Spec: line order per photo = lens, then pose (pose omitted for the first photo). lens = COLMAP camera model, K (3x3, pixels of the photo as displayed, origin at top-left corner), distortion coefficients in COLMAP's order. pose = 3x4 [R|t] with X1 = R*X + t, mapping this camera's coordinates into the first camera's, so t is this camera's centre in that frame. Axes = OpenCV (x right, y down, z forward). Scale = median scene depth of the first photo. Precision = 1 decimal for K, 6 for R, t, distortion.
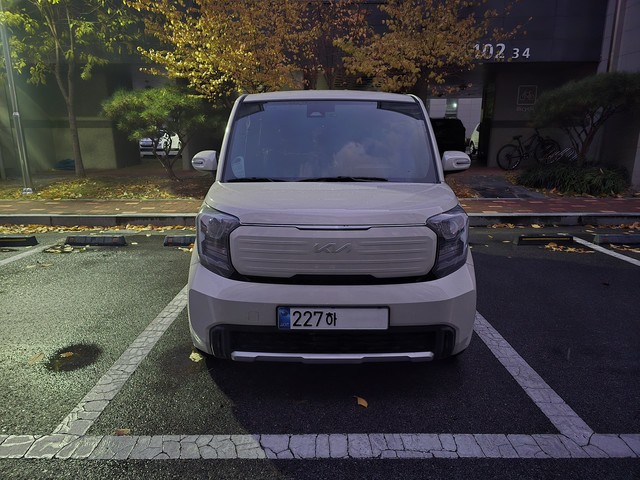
lens RADIAL K [[436.3, 0, 321.7], [0, 436.3, 238.7], [0, 0, 1]] dist [0.010848, -0.002798]
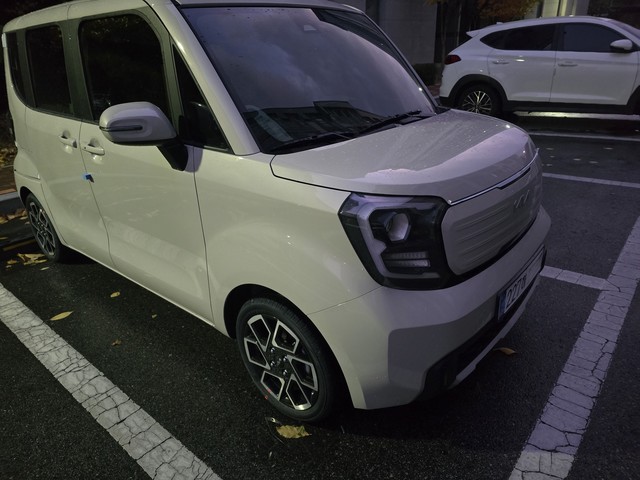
lens RADIAL K [[436.3, 0, 321.7], [0, 436.3, 238.7], [0, 0, 1]] dist [0.010848, -0.002798]
pose [[0.647368, -0.334771, 0.684722, -0.817912], [0.213618, 0.942062, 0.258624, -0.207095], [-0.731630, -0.021156, 0.681374, 0.724270]]
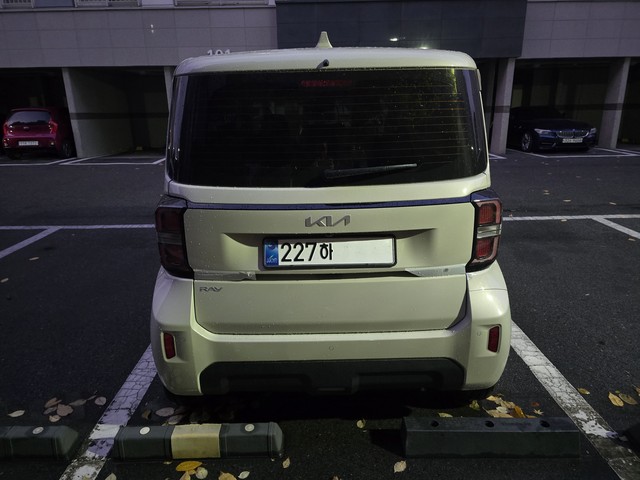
lens RADIAL K [[436.3, 0, 321.7], [0, 436.3, 238.7], [0, 0, 1]] dist [0.010848, -0.002798]
pose [[-0.999737, 0.020998, -0.009181, 0.047090], [0.013556, 0.864834, 0.501874, -0.849190], [0.018478, 0.501618, -0.864892, 3.424013]]
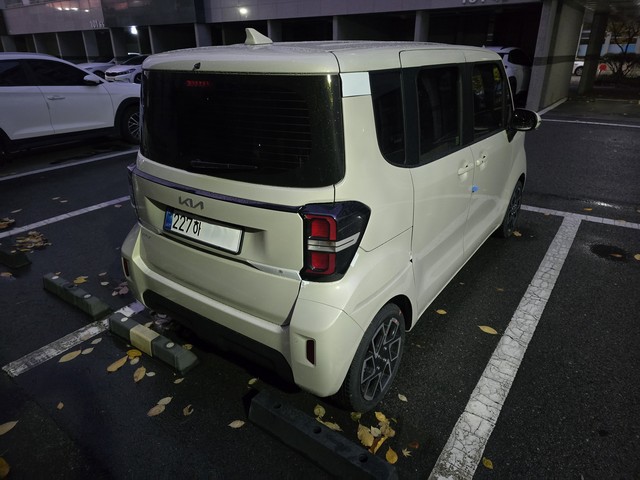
lens RADIAL K [[436.3, 0, 321.7], [0, 436.3, 238.7], [0, 0, 1]] dist [0.010848, -0.002798]
pose [[-0.814582, -0.222944, 0.535493, -0.751079], [0.143382, 0.817144, 0.558316, -0.901741], [-0.562048, 0.531574, -0.633664, 3.190674]]
